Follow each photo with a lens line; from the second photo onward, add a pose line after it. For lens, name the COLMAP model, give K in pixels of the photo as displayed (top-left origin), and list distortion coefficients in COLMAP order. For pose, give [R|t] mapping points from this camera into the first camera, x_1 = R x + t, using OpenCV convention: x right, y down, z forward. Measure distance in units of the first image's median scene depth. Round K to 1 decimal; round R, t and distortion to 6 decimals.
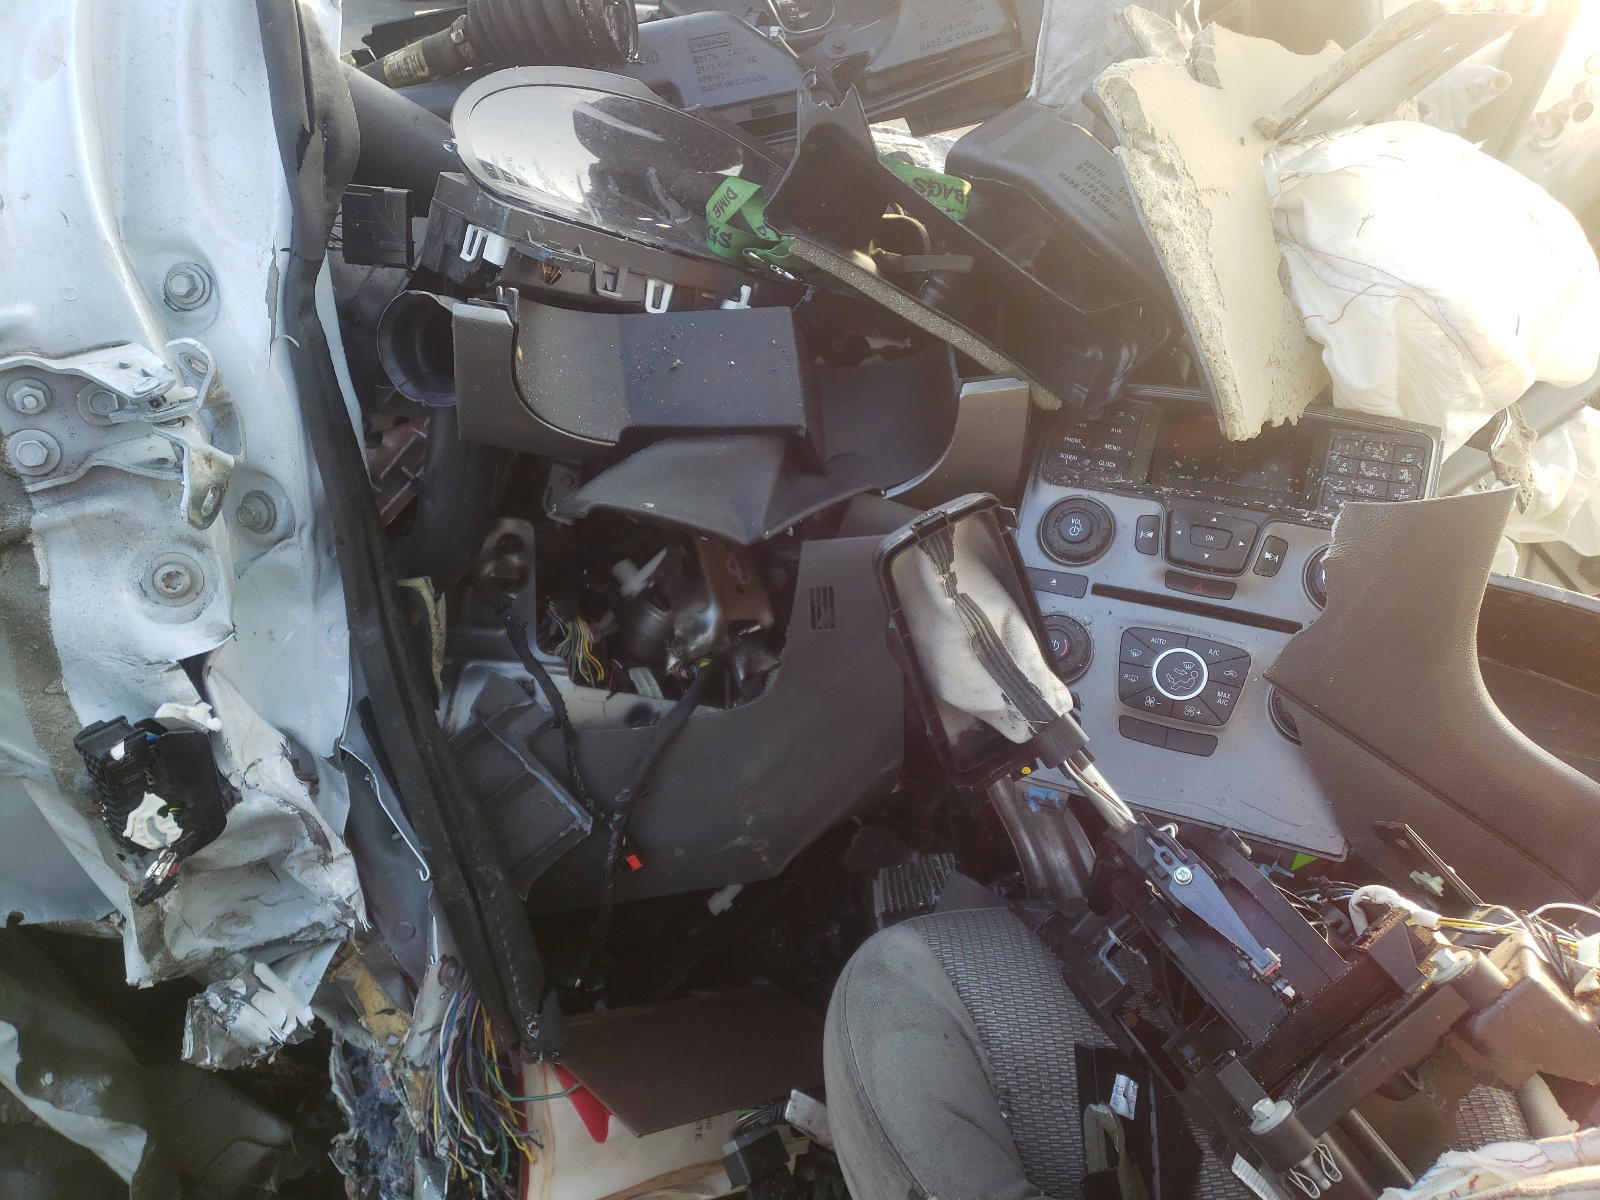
lens RADIAL K [[1208.9, 0, 799.6], [0, 1208.9, 600.2], [0, 0, 1]] dist [0.003741, 0.000264]
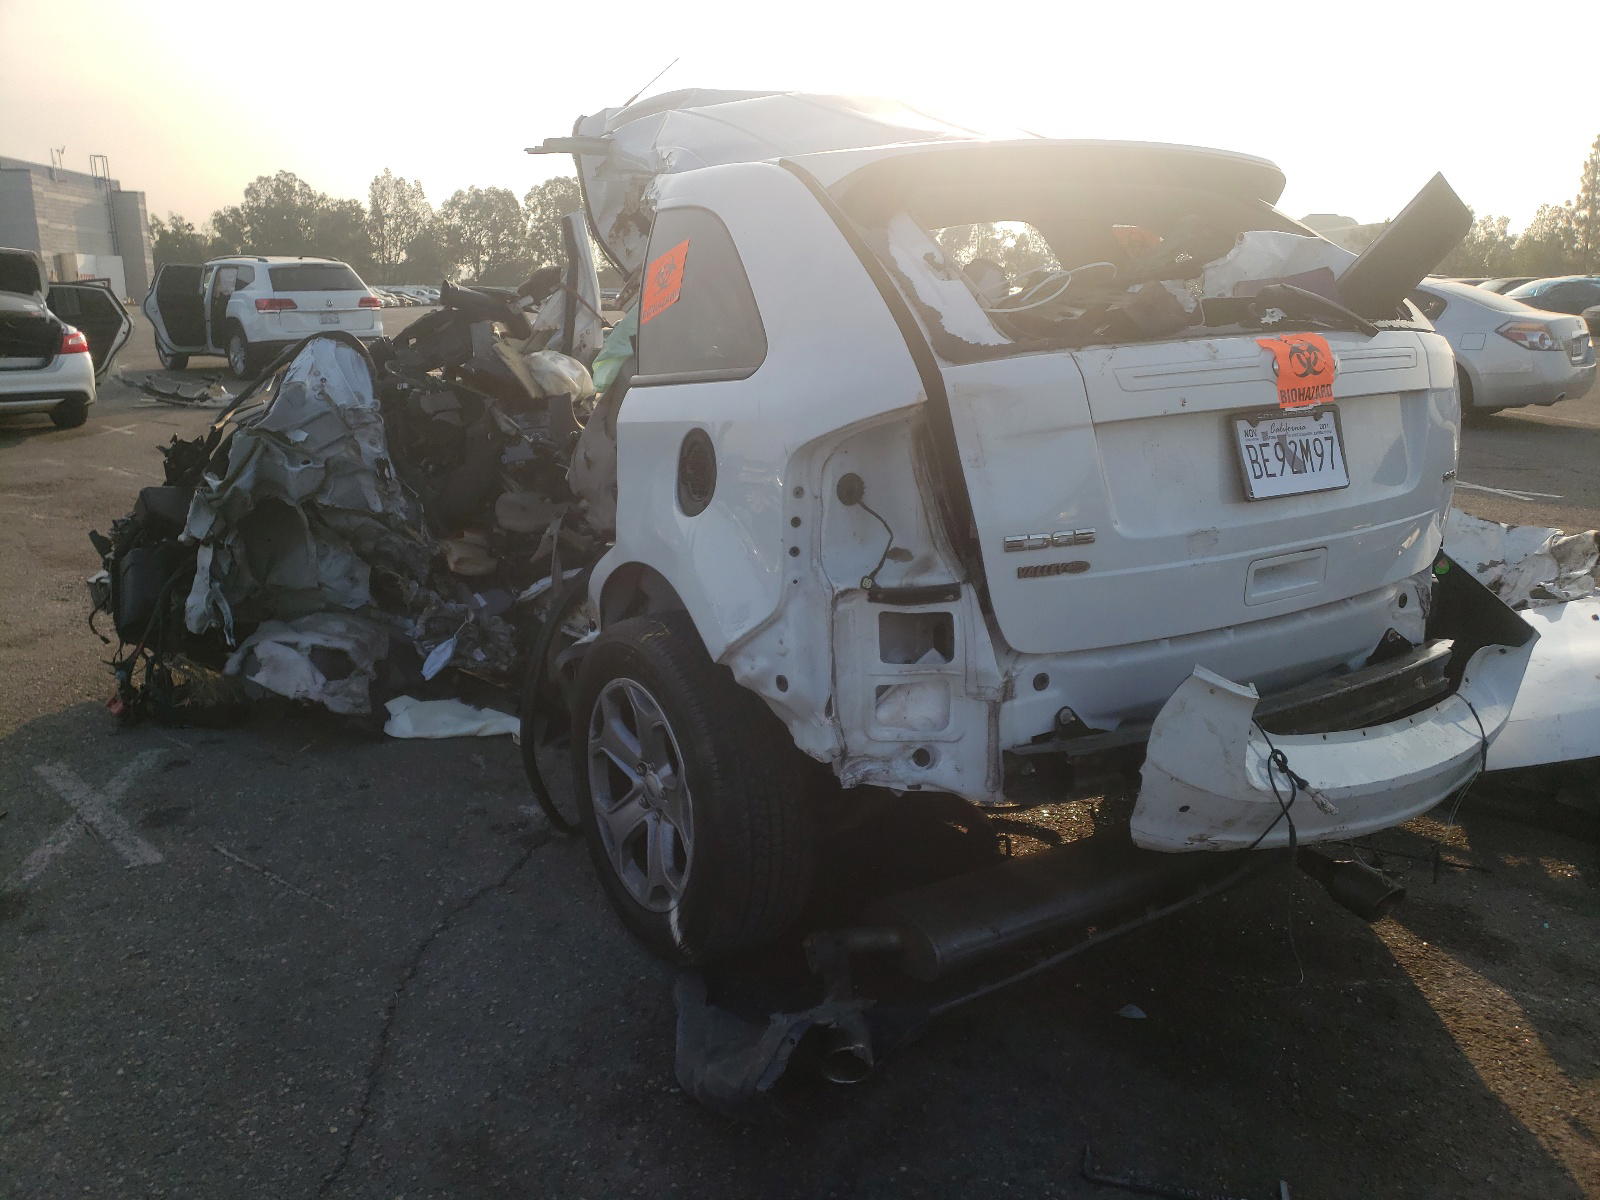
lens RADIAL K [[1208.9, 0, 800.4], [0, 1208.9, 600.1], [0, 0, 1]] dist [0.003741, 0.000264]
pose [[0.836077, -0.241954, 0.492376, -1.673746], [0.344998, 0.929701, -0.128966, 1.974520], [-0.426558, 0.277694, 0.860775, -4.336771]]
